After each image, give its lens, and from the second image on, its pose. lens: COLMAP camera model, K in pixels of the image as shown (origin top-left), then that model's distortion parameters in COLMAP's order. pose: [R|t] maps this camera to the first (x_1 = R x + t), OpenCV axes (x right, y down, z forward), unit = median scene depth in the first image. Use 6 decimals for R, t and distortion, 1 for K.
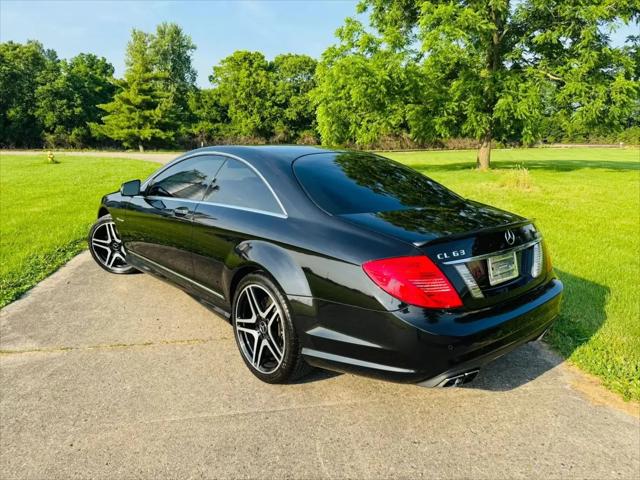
lens RADIAL K [[436.7, 0, 318.2], [0, 436.7, 251.4], [0, 0, 1]] dist [0.002467, -0.021342]
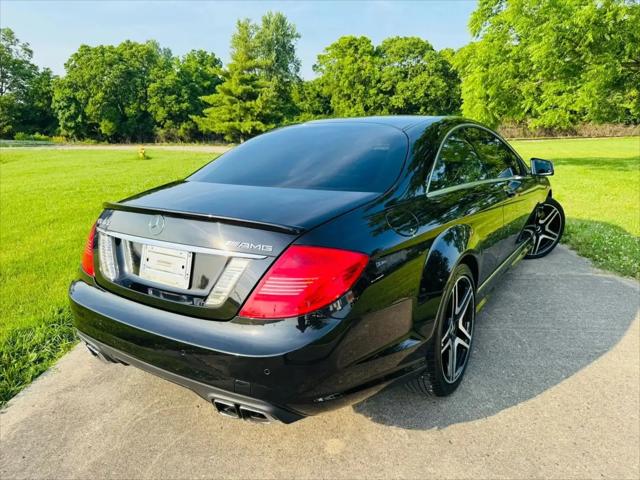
lens RADIAL K [[436.7, 0, 327.2], [0, 436.7, 253.7], [0, 0, 1]] dist [0.002467, -0.021342]
pose [[0.979653, 0.034336, -0.197741, -0.013891], [-0.029614, 0.999202, 0.026789, -0.012473], [0.198503, -0.020388, 0.979888, 0.054703]]
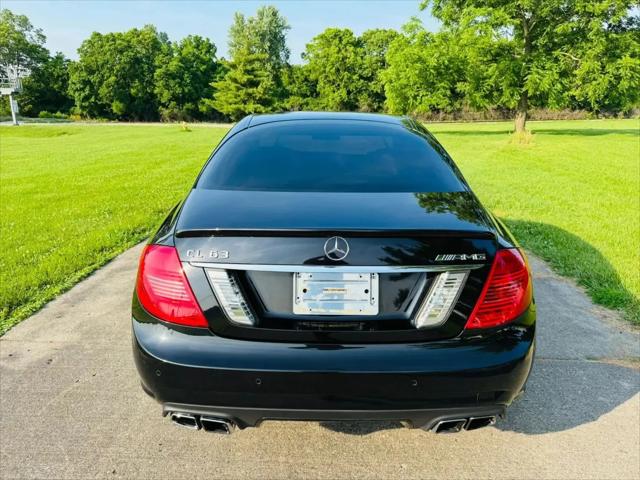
lens RADIAL K [[436.7, 0, 315.4], [0, 436.7, 242.2], [0, 0, 1]] dist [0.002467, -0.021342]
pose [[0.980446, 0.045182, -0.191531, 0.012692], [-0.037877, 0.998415, 0.041632, 0.019903], [0.193108, -0.033563, 0.980603, -0.072735]]
